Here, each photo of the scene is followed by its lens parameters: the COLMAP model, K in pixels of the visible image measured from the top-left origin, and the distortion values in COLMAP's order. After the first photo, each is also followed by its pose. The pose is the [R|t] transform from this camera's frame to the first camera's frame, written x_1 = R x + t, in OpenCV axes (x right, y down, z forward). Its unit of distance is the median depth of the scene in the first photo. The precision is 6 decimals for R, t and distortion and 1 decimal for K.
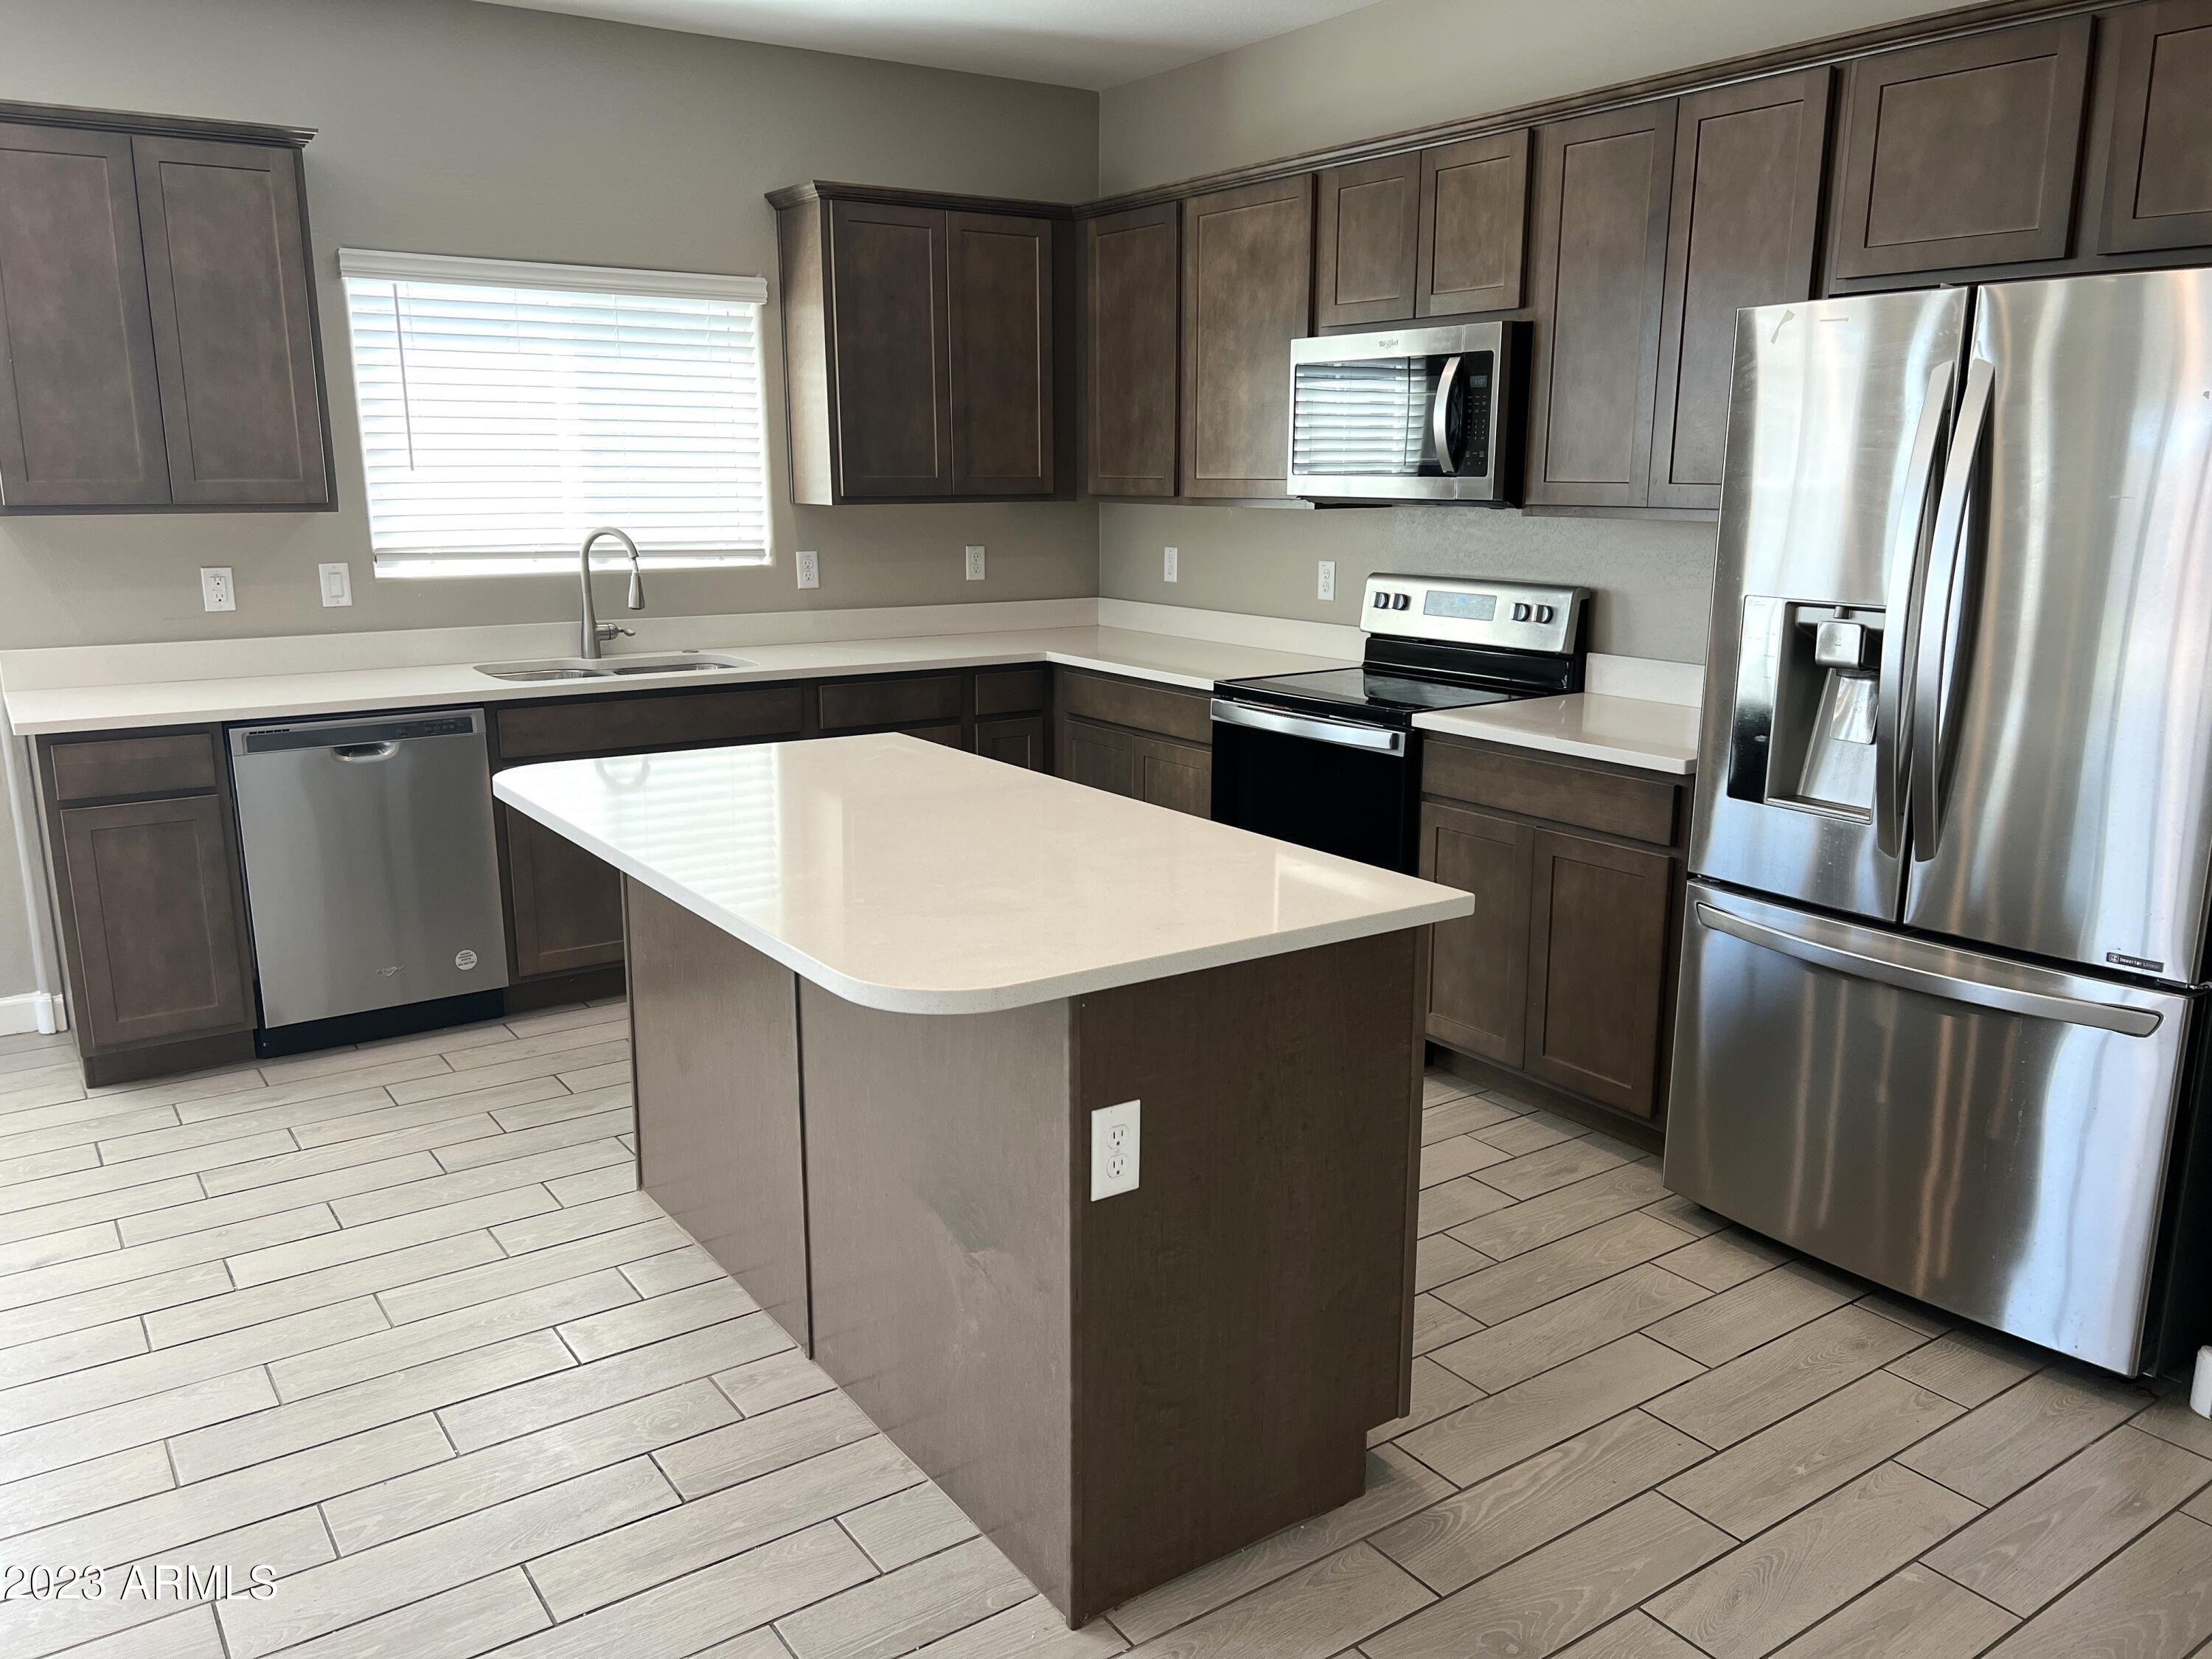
lens RADIAL K [[1663.3, 0, 1132.0], [0, 1663.3, 829.1], [0, 0, 1]] dist [0.075127, -0.086471]
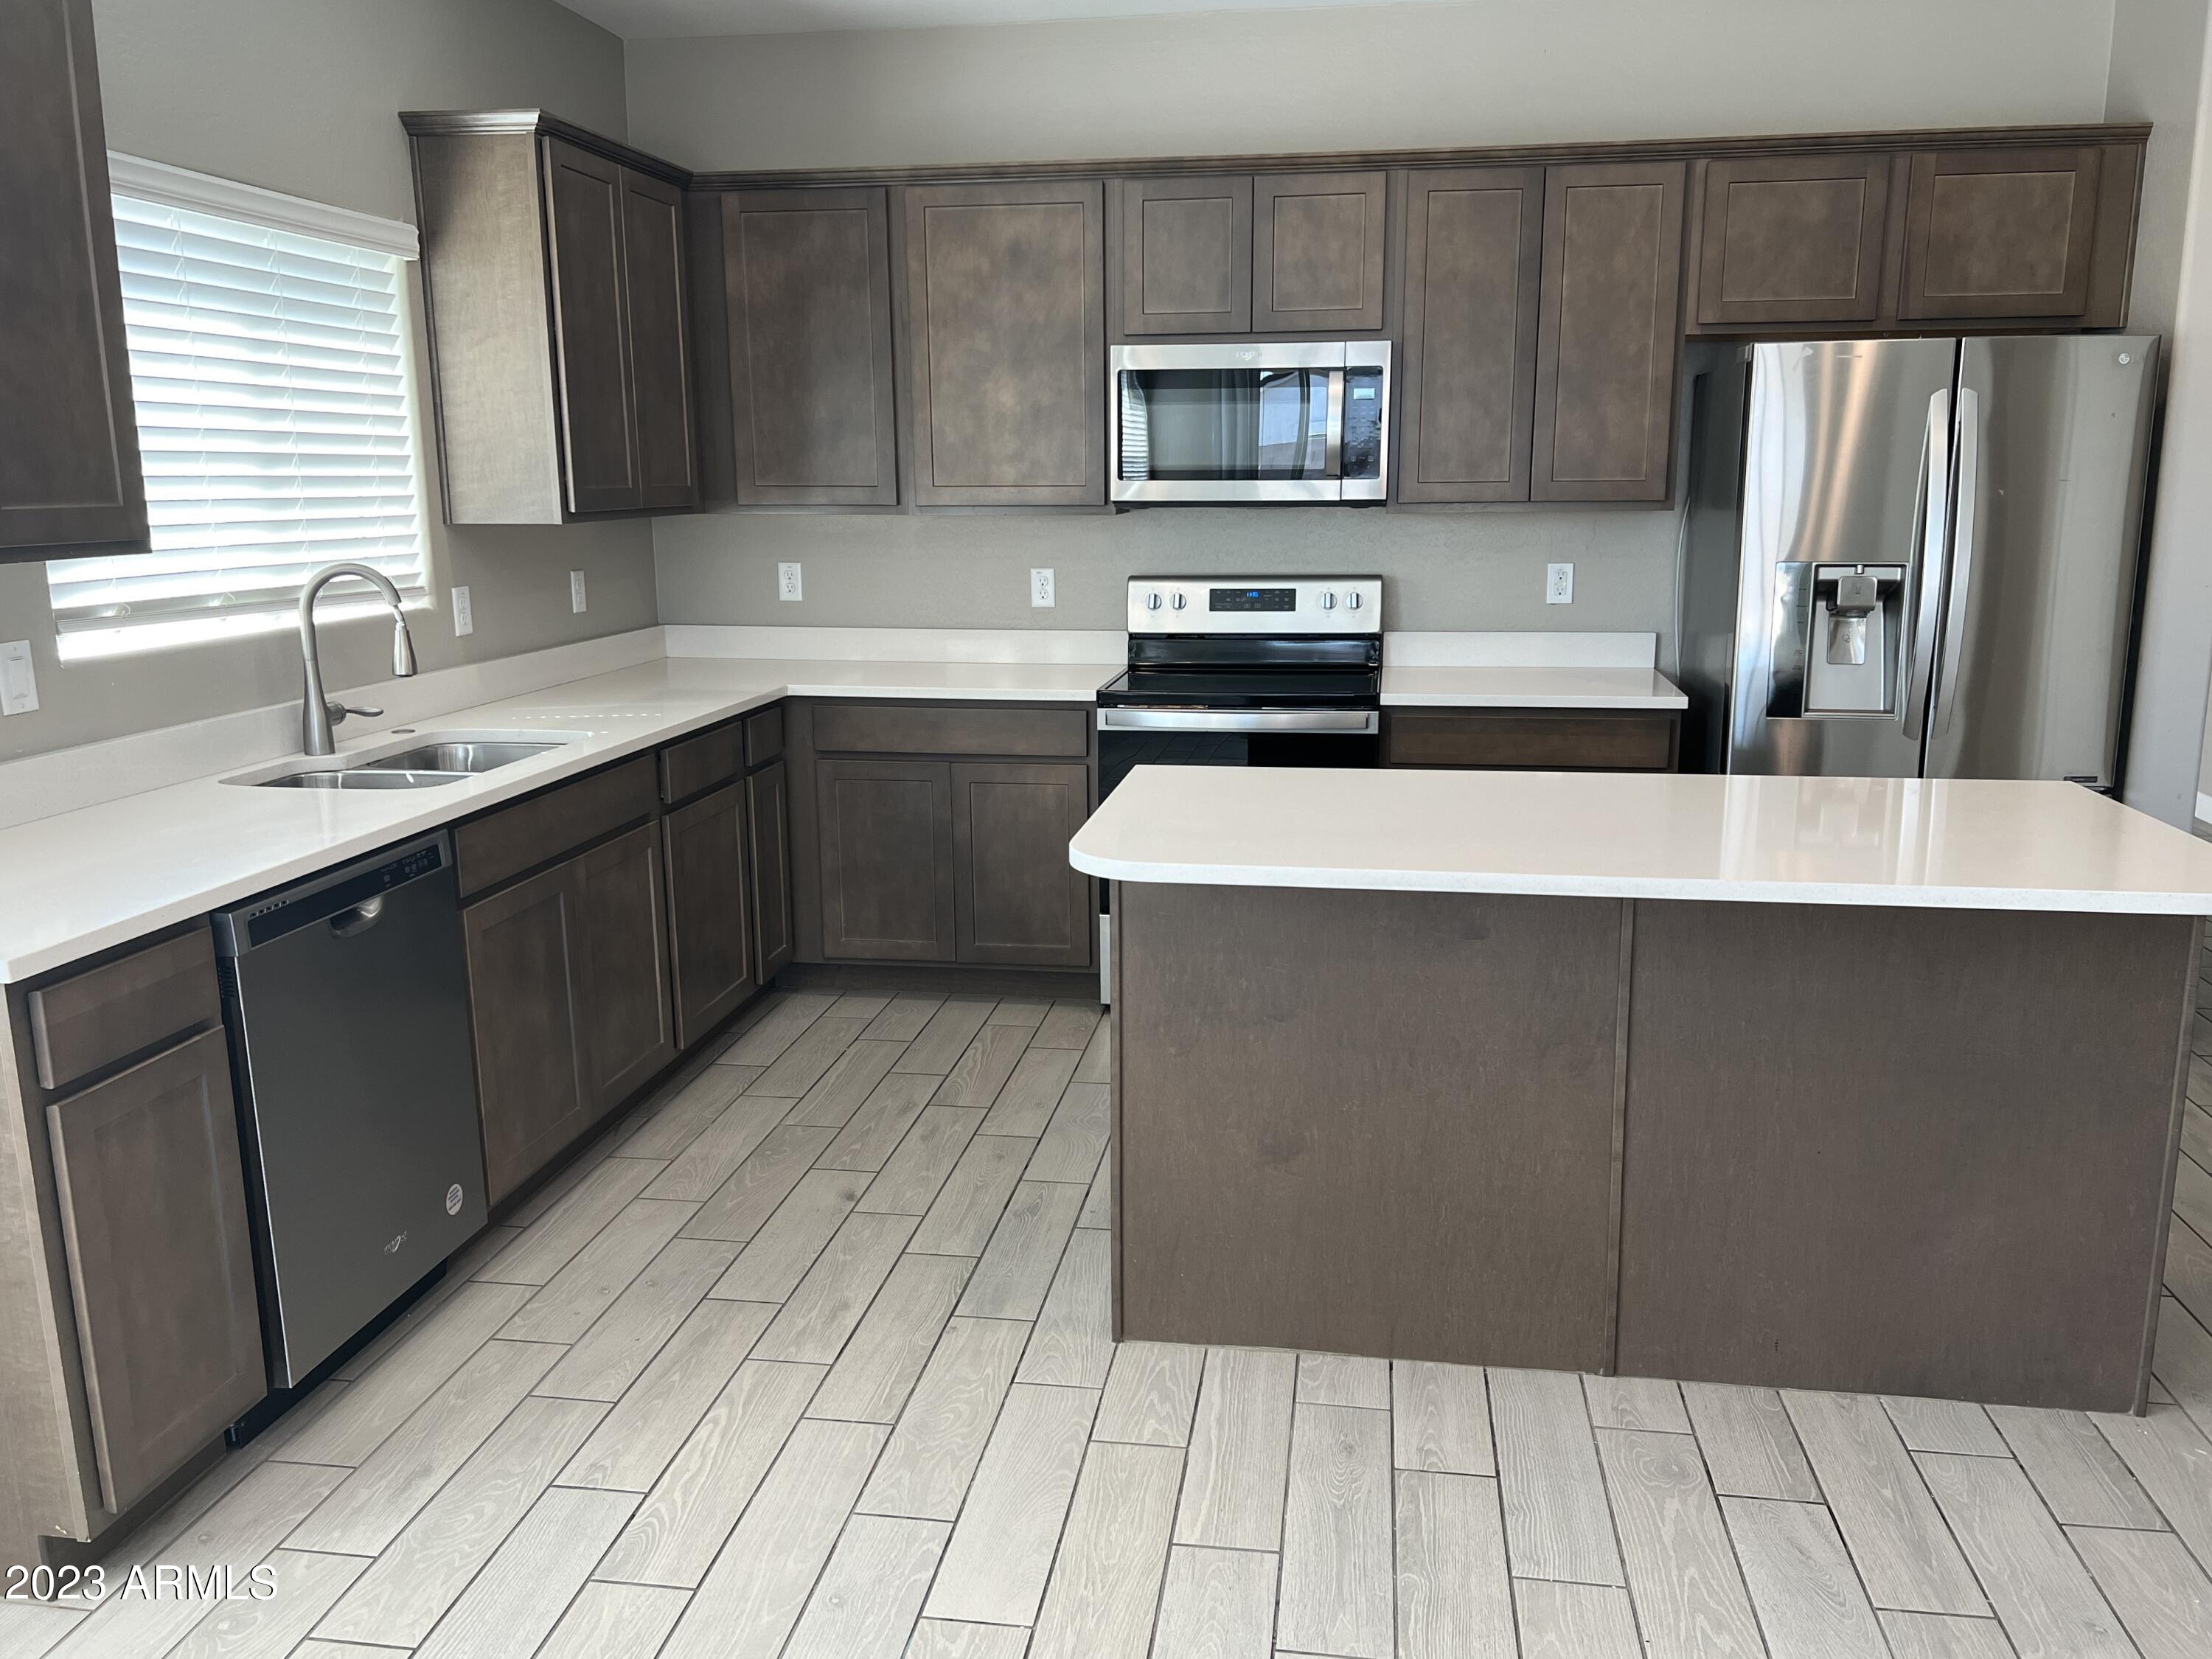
lens RADIAL K [[1663.3, 0, 1132.0], [0, 1663.3, 829.1], [0, 0, 1]] dist [0.075127, -0.086471]
pose [[0.690002, -0.156470, 0.706692, -0.655014], [0.162515, 0.984917, 0.059396, -0.064922], [-0.705327, 0.073865, 0.705023, 0.307991]]
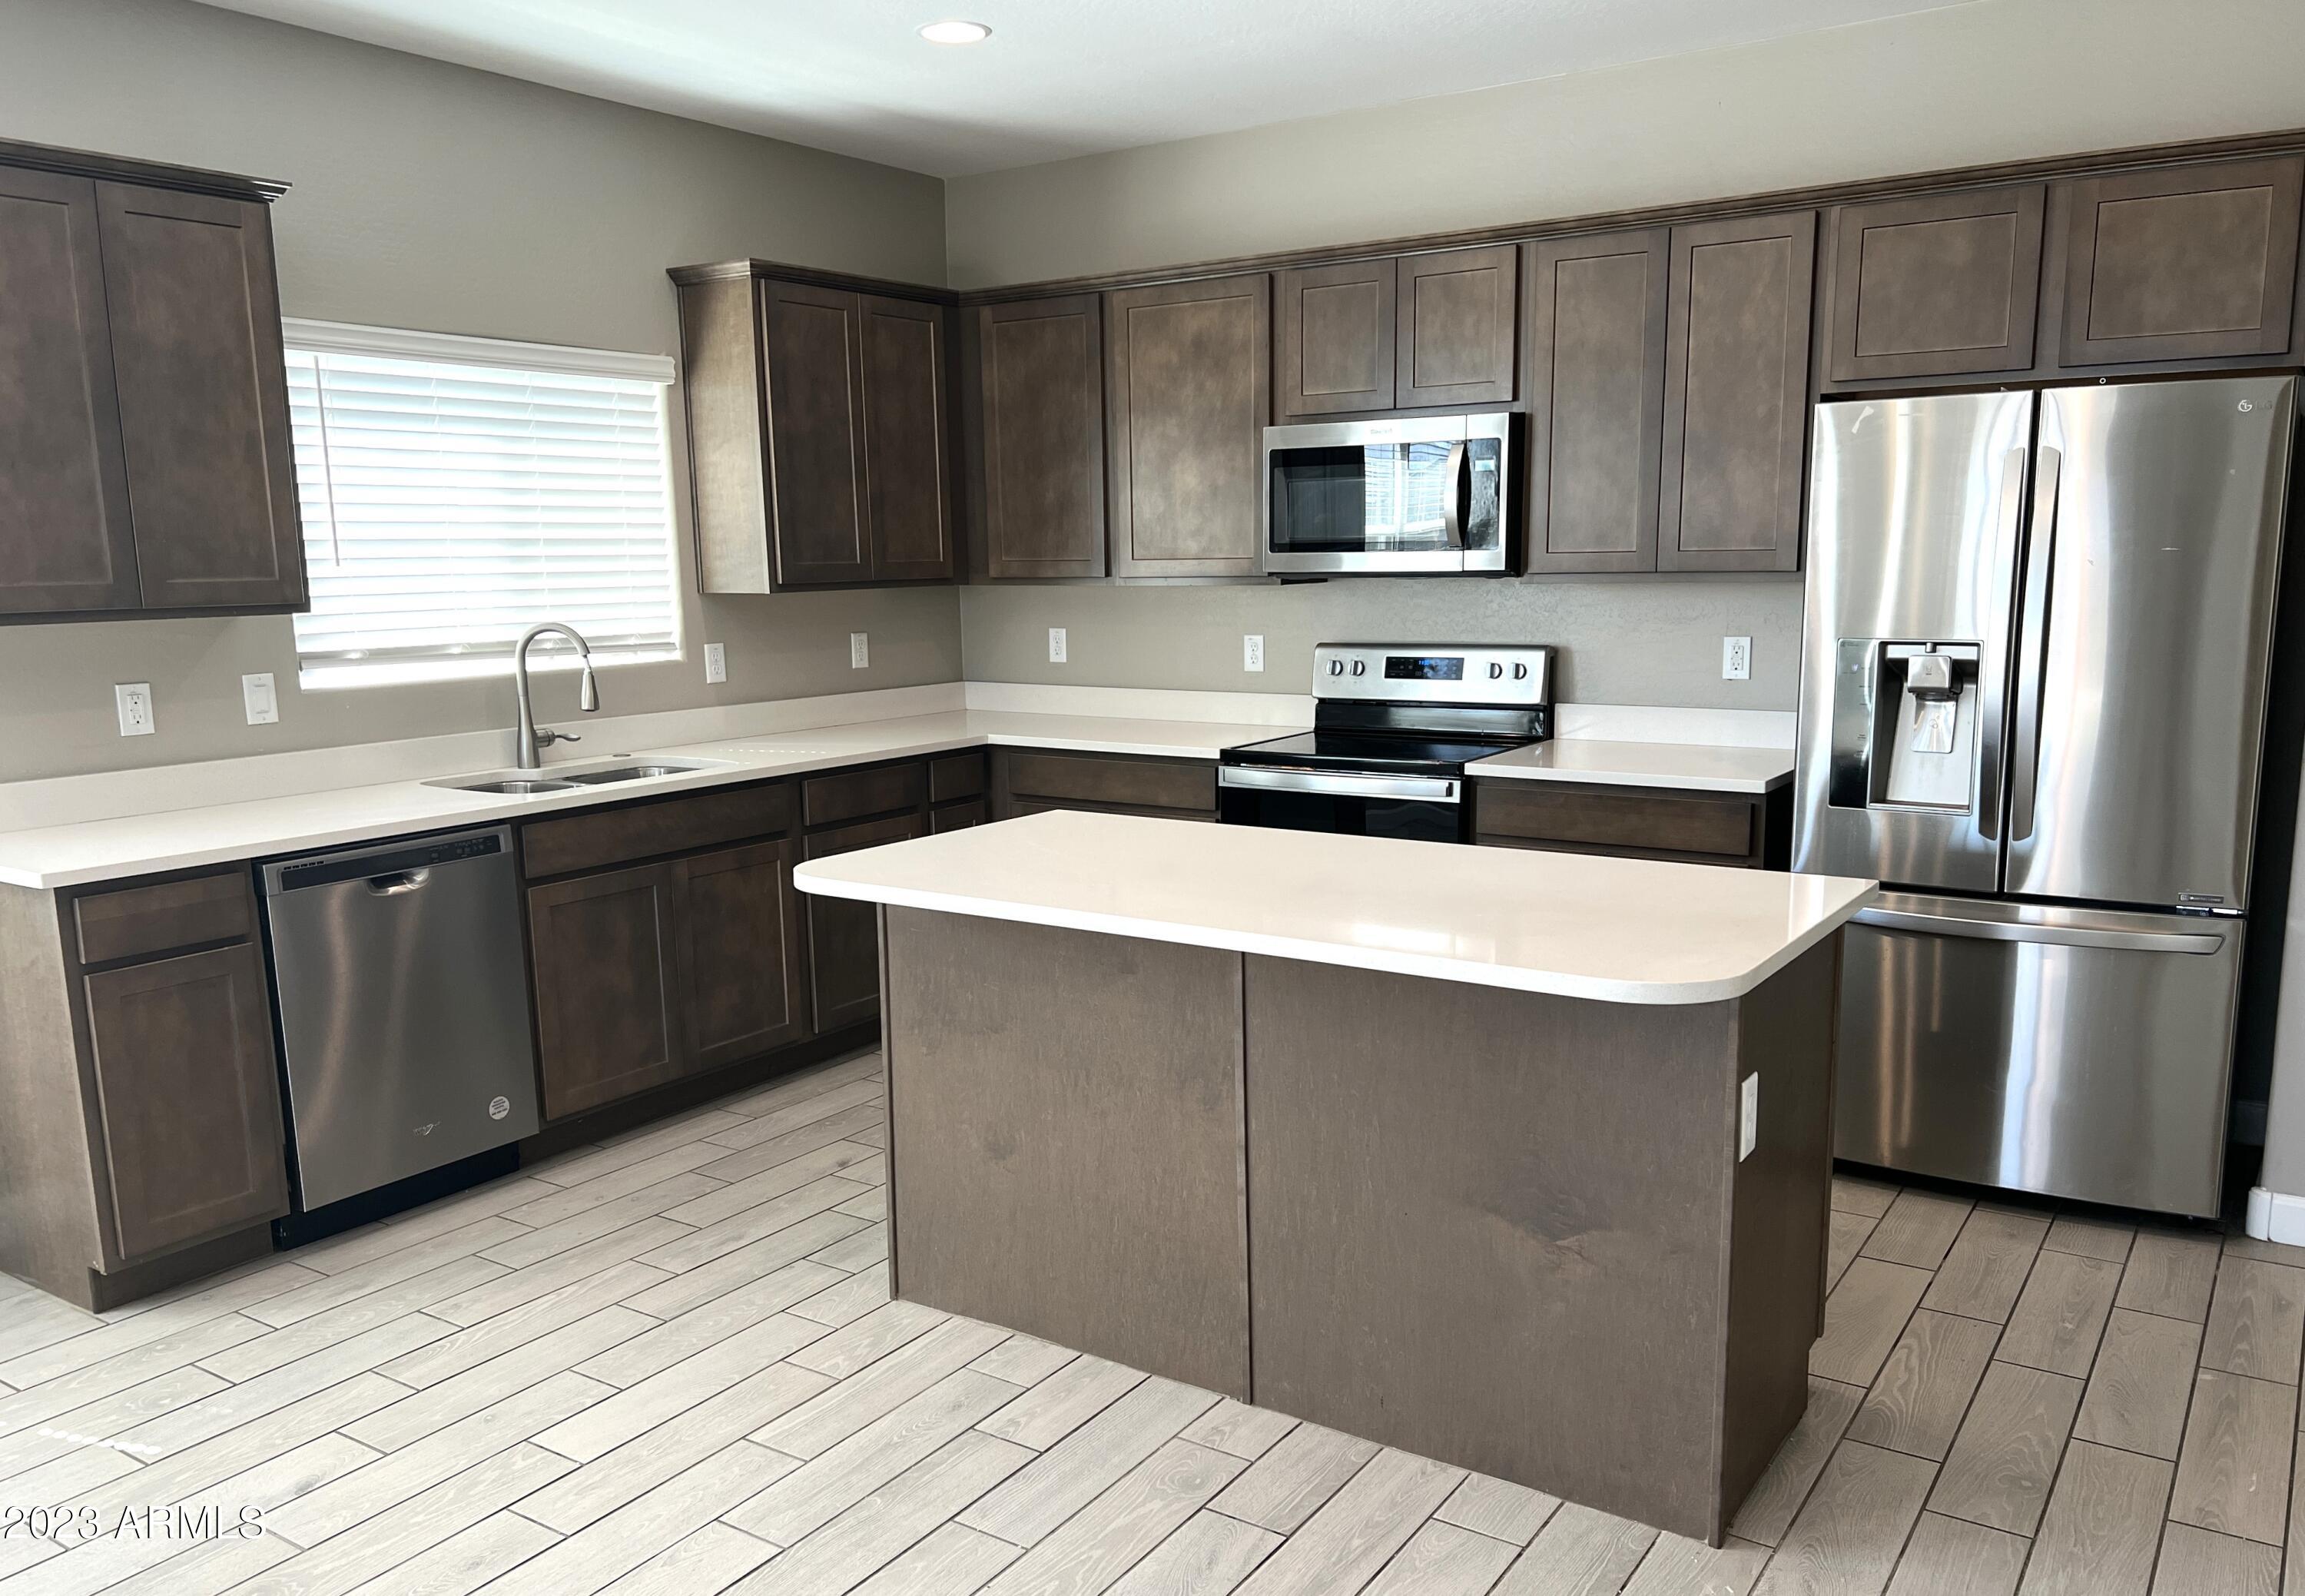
lens RADIAL K [[1728.2, 0, 1184.8], [0, 1728.2, 858.5], [0, 0, 1]] dist [0.096890, -0.124493]
pose [[0.930792, -0.080356, 0.356609, -0.372114], [0.094758, 0.995233, -0.023071, 0.002175], [-0.353055, 0.055266, 0.933969, -0.002479]]
